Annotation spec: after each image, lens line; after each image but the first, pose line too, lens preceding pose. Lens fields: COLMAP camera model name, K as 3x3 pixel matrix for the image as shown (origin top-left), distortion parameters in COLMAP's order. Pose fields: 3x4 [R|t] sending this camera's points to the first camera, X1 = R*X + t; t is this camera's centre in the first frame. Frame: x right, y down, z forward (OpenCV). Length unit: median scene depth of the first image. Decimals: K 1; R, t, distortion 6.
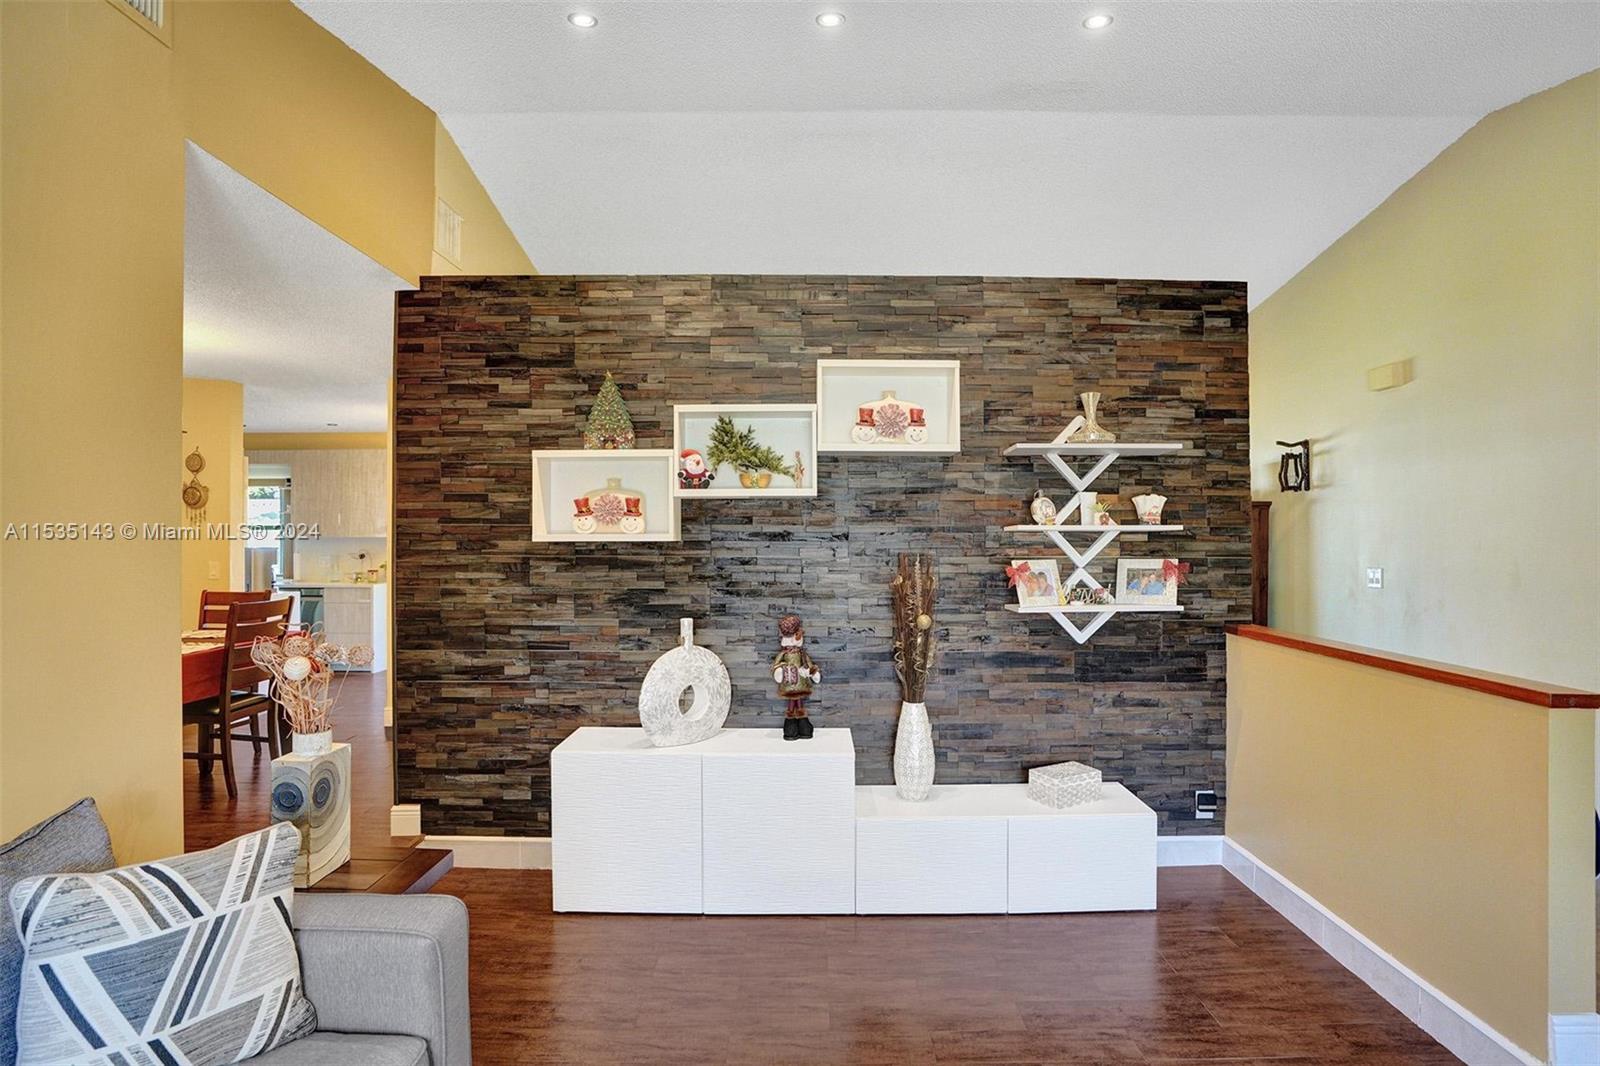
lens RADIAL K [[776.7, 0, 777.3], [0, 776.7, 535.2], [0, 0, 1]] dist [-0.030641, 0.000221]
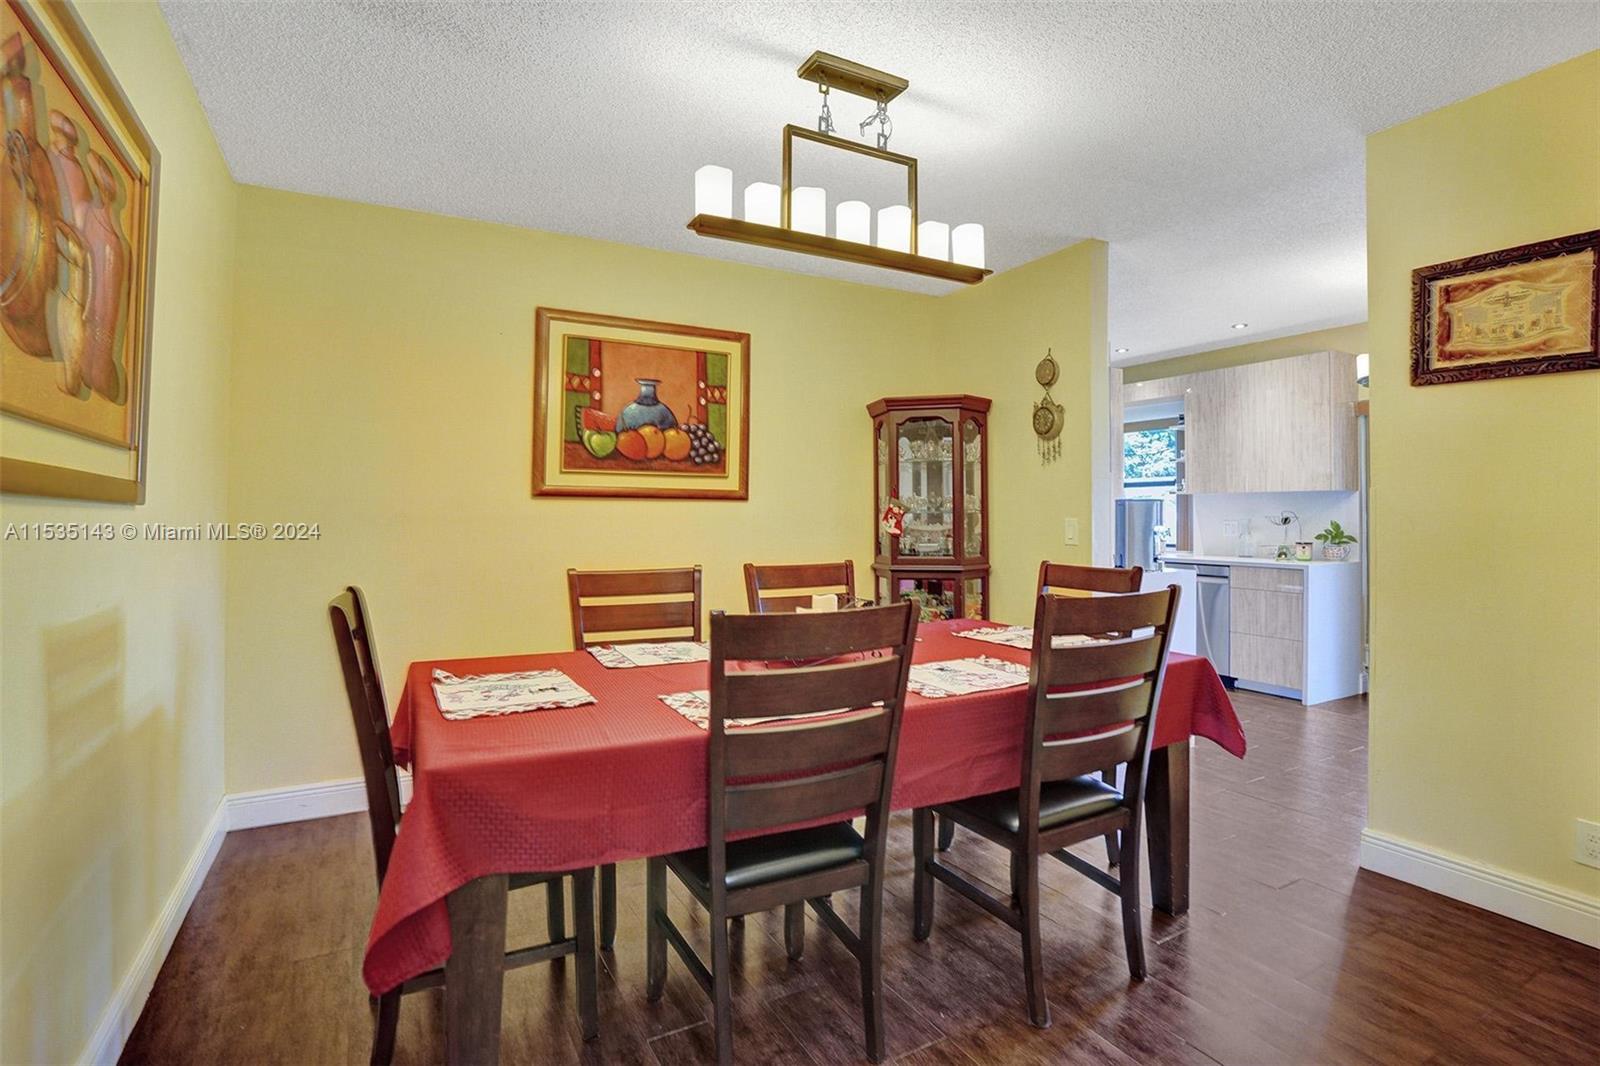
lens RADIAL K [[770.0, 0, 785.3], [0, 770.0, 511.5], [0, 0, 1]] dist [-0.057487, 0.021483]
pose [[0.490924, 0.000564, -0.871202, -0.275919], [0.000292, 1.000000, 0.000811, 0.028094], [0.871202, -0.000652, 0.490924, 0.448538]]
